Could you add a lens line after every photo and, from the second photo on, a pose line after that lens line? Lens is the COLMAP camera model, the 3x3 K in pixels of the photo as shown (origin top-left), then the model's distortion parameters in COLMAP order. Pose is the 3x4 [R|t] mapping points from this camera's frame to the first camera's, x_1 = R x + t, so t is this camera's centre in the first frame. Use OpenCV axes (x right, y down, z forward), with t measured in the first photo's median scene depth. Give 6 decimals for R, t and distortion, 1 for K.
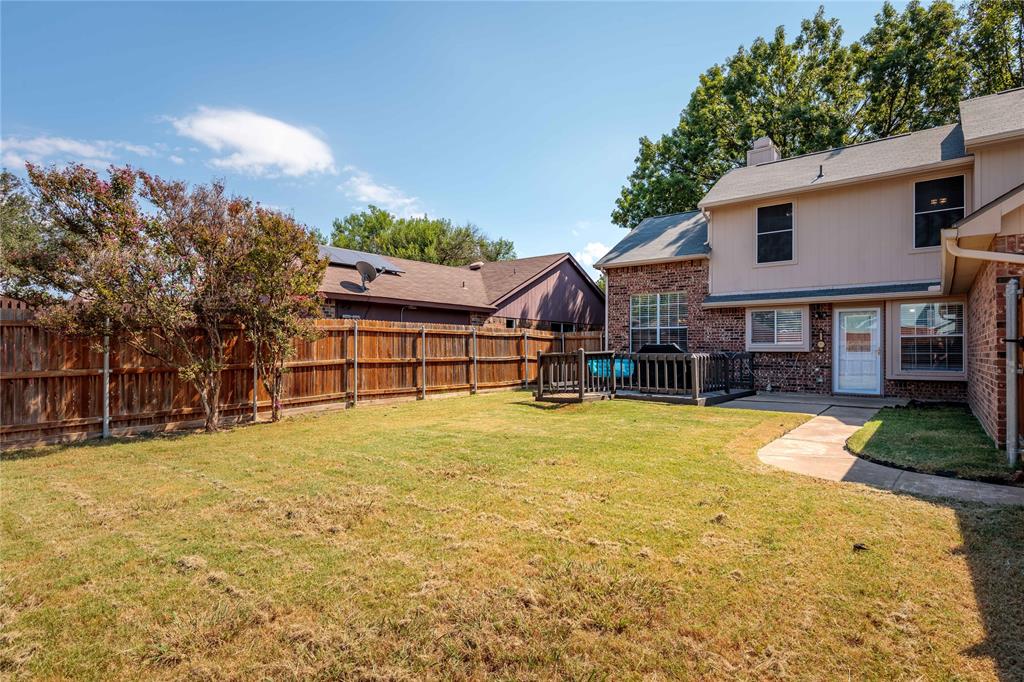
lens RADIAL K [[521.7, 0, 509.4], [0, 521.7, 347.8], [0, 0, 1]] dist [0.000349, -0.000115]
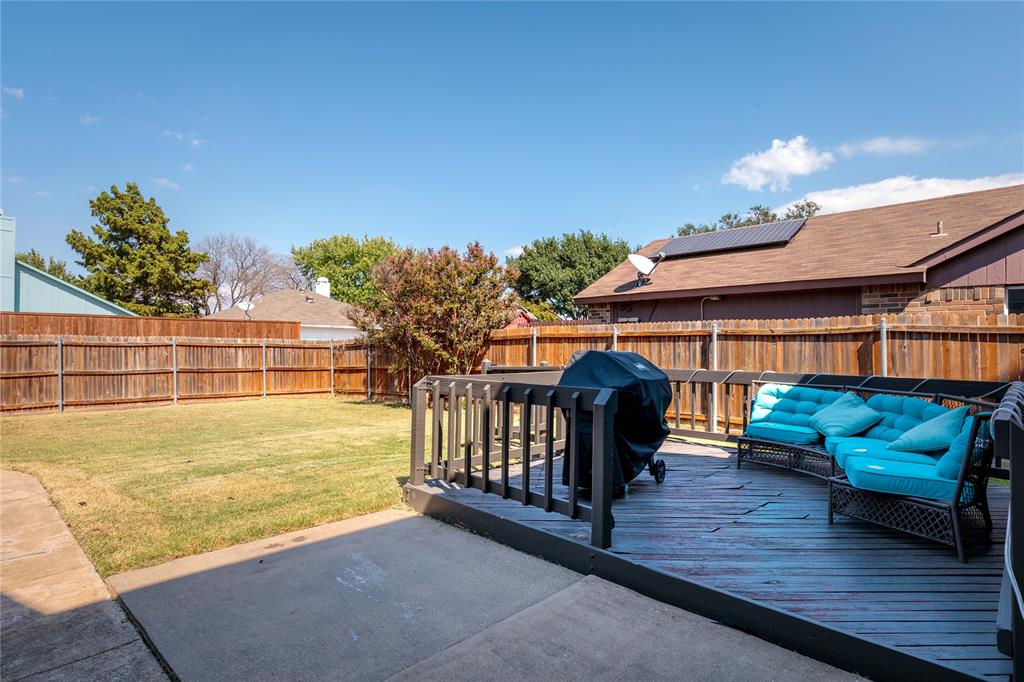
lens RADIAL K [[521.7, 0, 509.4], [0, 521.7, 347.8], [0, 0, 1]] dist [0.000349, -0.000115]
pose [[-0.080952, -0.014040, -0.996619, 0.537245], [-0.009789, 0.999864, -0.013290, -0.000041], [0.996670, 0.008680, -0.081079, 0.815933]]
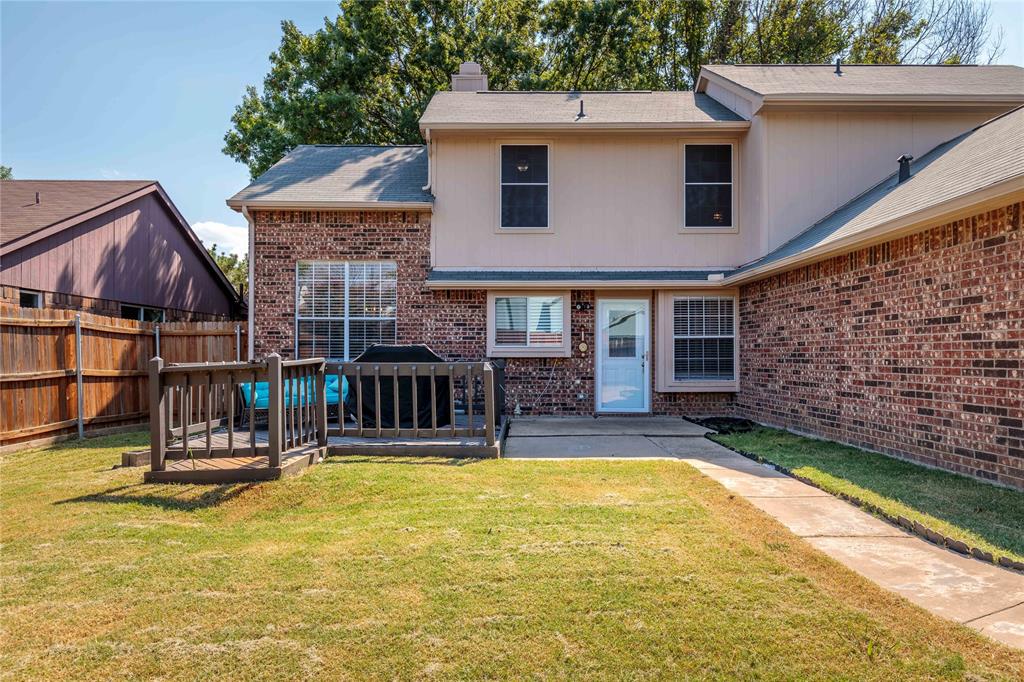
lens RADIAL K [[636.6, 0, 510.8], [0, 636.6, 344.2], [0, 0, 1]] dist [0.007320, 0.004083]
pose [[0.774144, 0.007138, 0.632969, -0.035844], [-0.000567, 0.999944, -0.010582, -0.000783], [-0.633009, 0.007833, 0.774105, 0.341552]]
